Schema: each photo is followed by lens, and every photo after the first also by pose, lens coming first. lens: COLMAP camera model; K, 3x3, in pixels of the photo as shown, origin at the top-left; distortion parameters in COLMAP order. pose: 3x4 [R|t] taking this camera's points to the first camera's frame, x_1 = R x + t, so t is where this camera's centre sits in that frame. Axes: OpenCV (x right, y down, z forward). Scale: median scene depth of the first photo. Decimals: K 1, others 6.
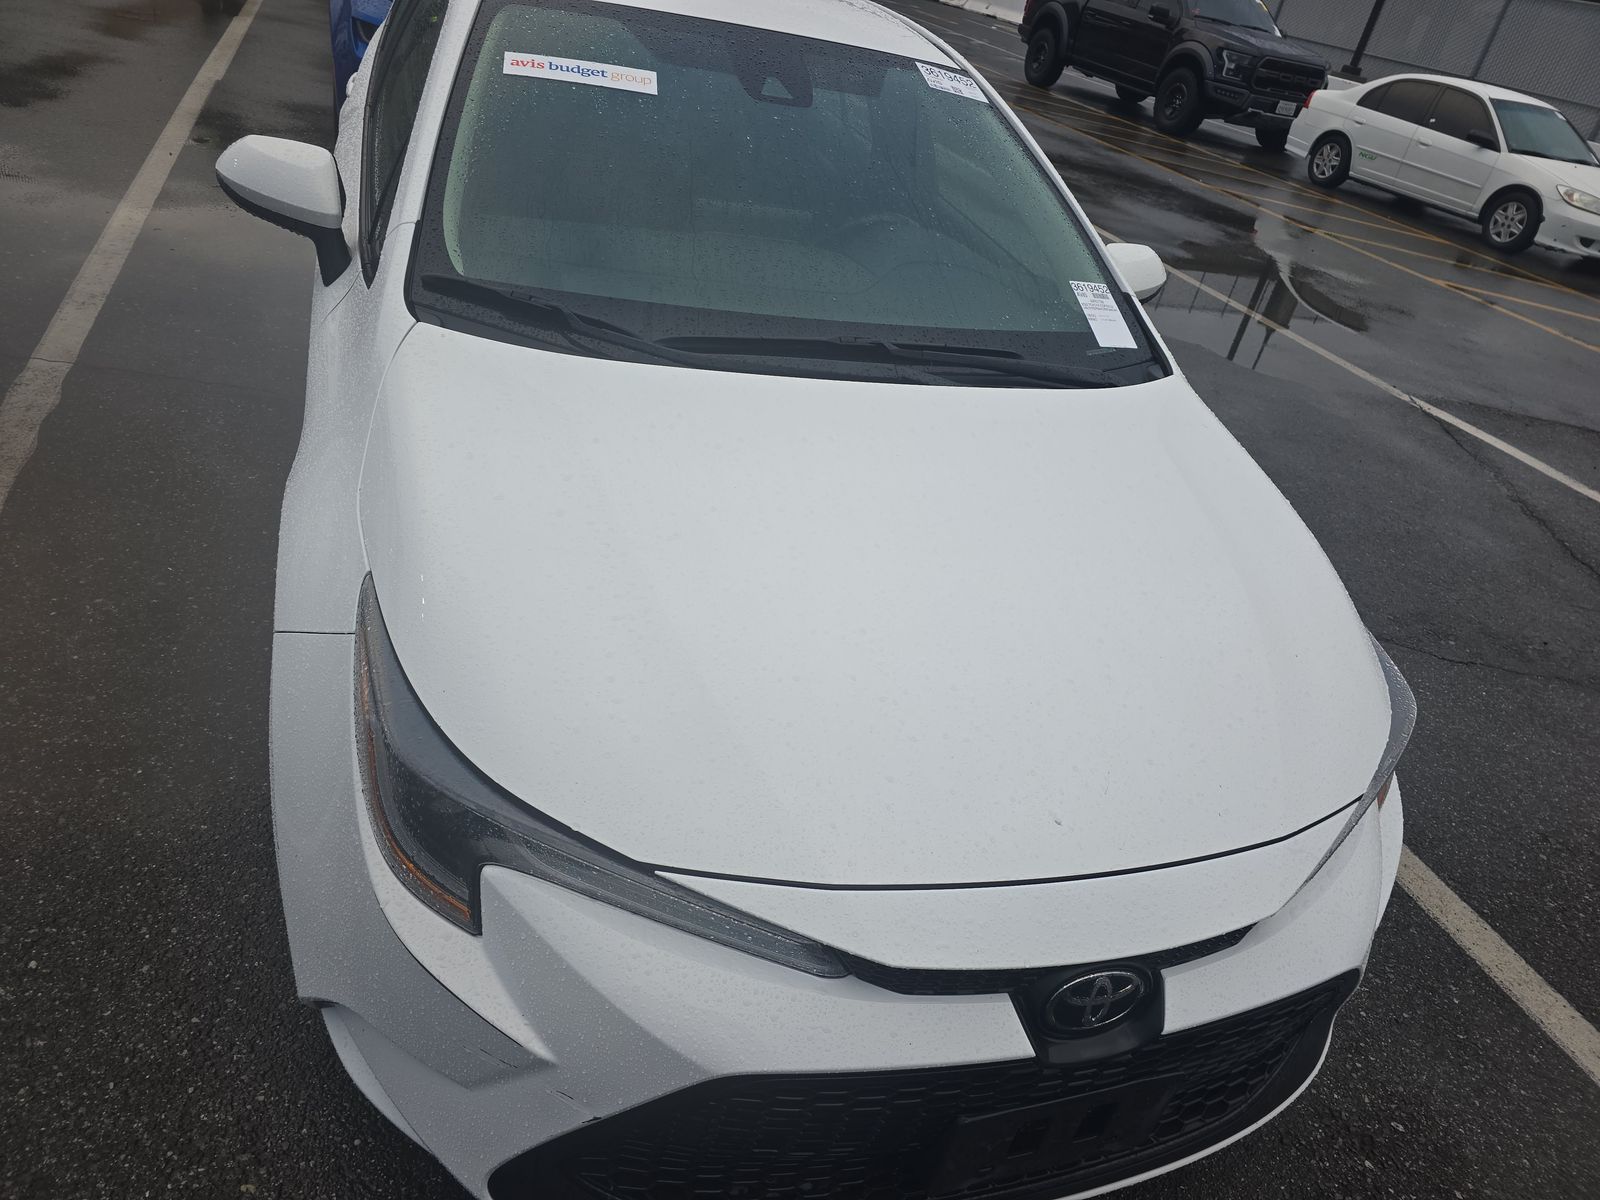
lens RADIAL K [[1062.4, 0, 795.6], [0, 1062.4, 599.2], [0, 0, 1]] dist [0.055287, -0.052438]
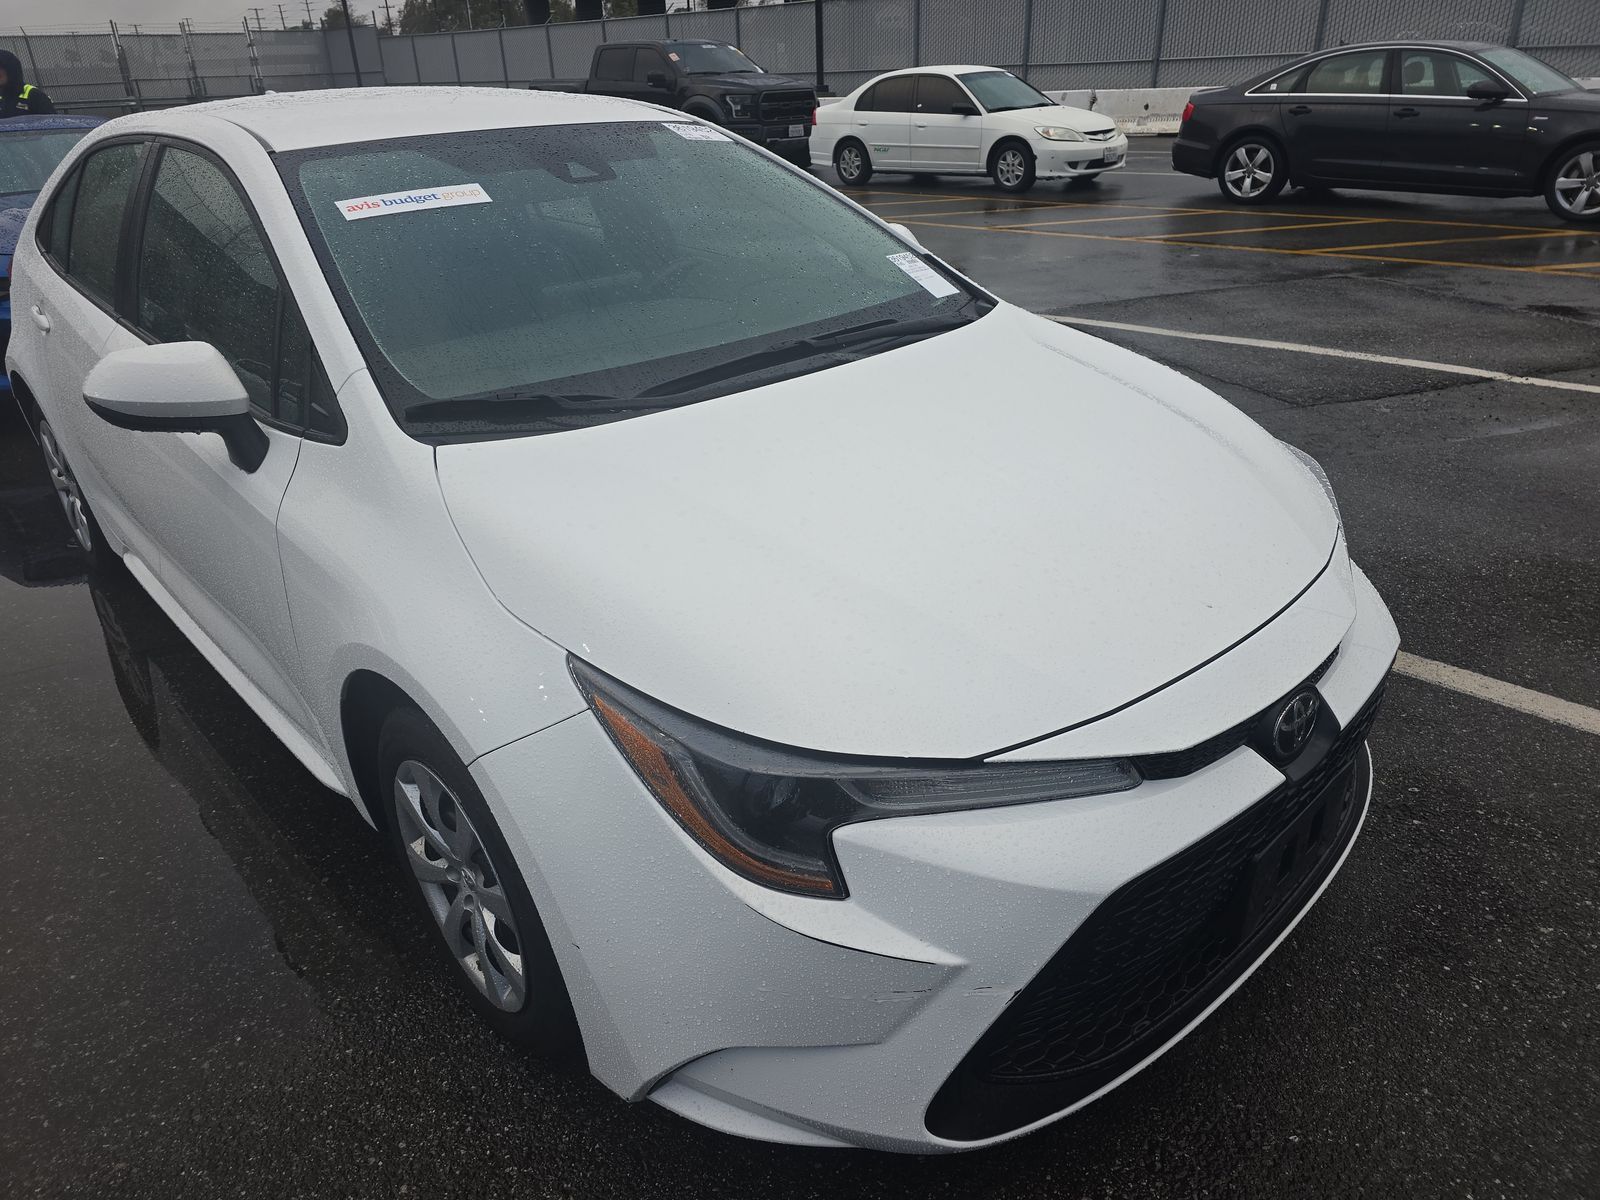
lens RADIAL K [[1062.4, 0, 795.6], [0, 1062.4, 599.2], [0, 0, 1]] dist [0.055287, -0.052438]
pose [[0.881469, -0.377274, 0.284037, -0.300638], [0.396575, 0.917931, -0.011466, 0.016041], [-0.256401, 0.122749, 0.958745, -0.032333]]
